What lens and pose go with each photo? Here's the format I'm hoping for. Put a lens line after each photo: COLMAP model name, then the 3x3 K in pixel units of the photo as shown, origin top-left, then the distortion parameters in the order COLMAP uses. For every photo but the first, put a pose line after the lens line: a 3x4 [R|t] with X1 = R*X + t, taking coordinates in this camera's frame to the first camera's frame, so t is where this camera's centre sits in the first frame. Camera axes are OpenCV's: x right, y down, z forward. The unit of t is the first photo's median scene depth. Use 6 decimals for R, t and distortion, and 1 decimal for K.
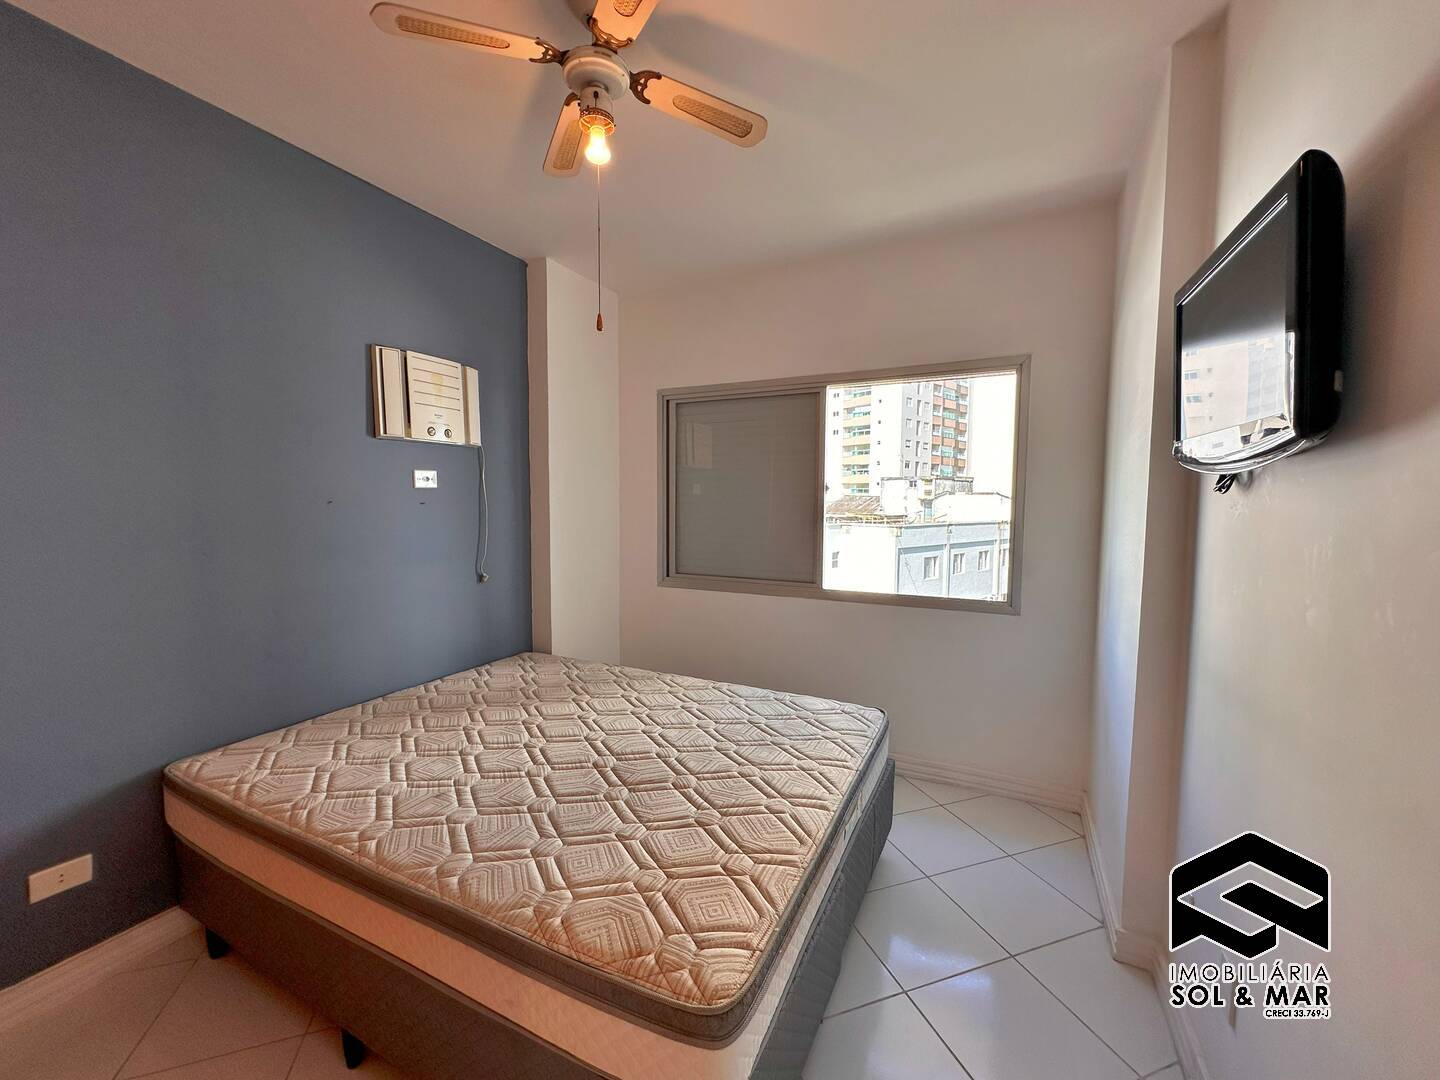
lens RADIAL K [[572.2, 0, 708.4], [0, 572.2, 537.8], [0, 0, 1]] dist [-0.001564, -0.000124]
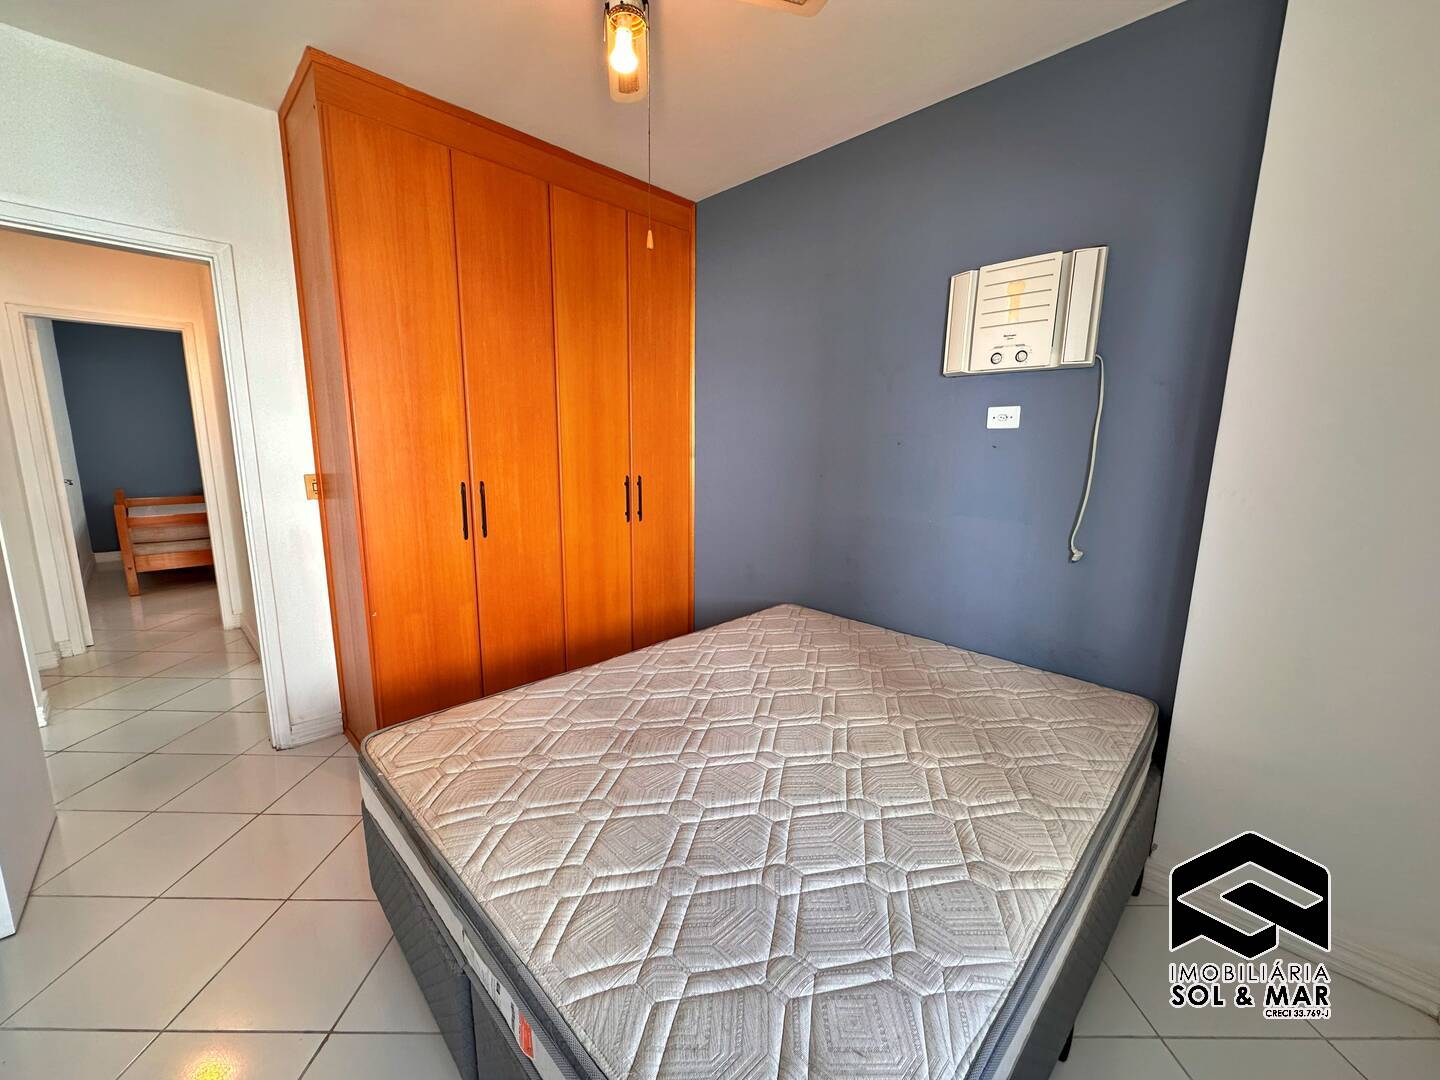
lens RADIAL K [[572.2, 0, 720.7], [0, 572.2, 543.1], [0, 0, 1]] dist [-0.001564, -0.000124]
pose [[-0.299585, 0.164957, -0.939701, 0.425634], [-0.079795, 0.977157, 0.196972, -0.053519], [0.950727, 0.133993, -0.279578, 0.837940]]
